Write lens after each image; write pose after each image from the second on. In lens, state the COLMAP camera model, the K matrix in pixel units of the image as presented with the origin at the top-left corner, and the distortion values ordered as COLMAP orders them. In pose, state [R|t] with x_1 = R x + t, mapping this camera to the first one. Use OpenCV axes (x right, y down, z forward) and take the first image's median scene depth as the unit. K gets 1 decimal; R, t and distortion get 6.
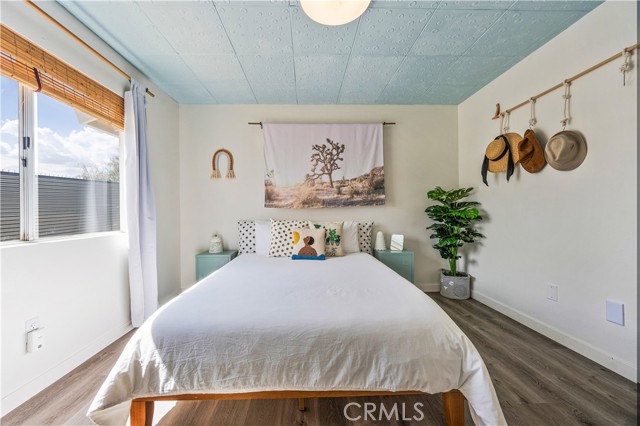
lens RADIAL K [[245.2, 0, 318.3], [0, 245.2, 212.5], [0, 0, 1]] dist [-0.004852, 0.001041]
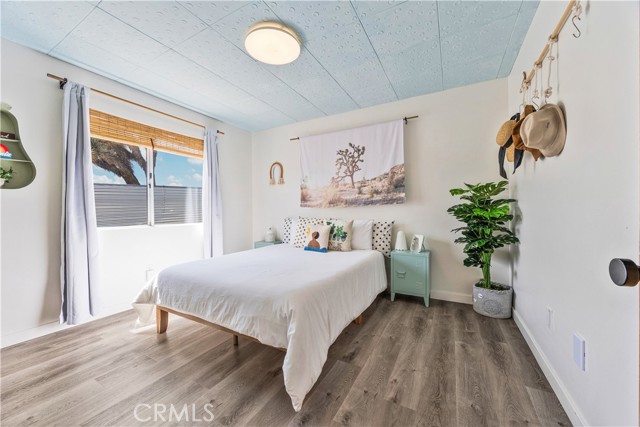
lens RADIAL K [[245.2, 0, 314.8], [0, 245.2, 213.2], [0, 0, 1]] dist [-0.004852, 0.001041]
pose [[0.858448, 0.006021, -0.512865, 0.478966], [-0.000749, 0.999945, 0.010485, -0.003201], [0.512900, -0.008617, 0.858405, -0.010584]]
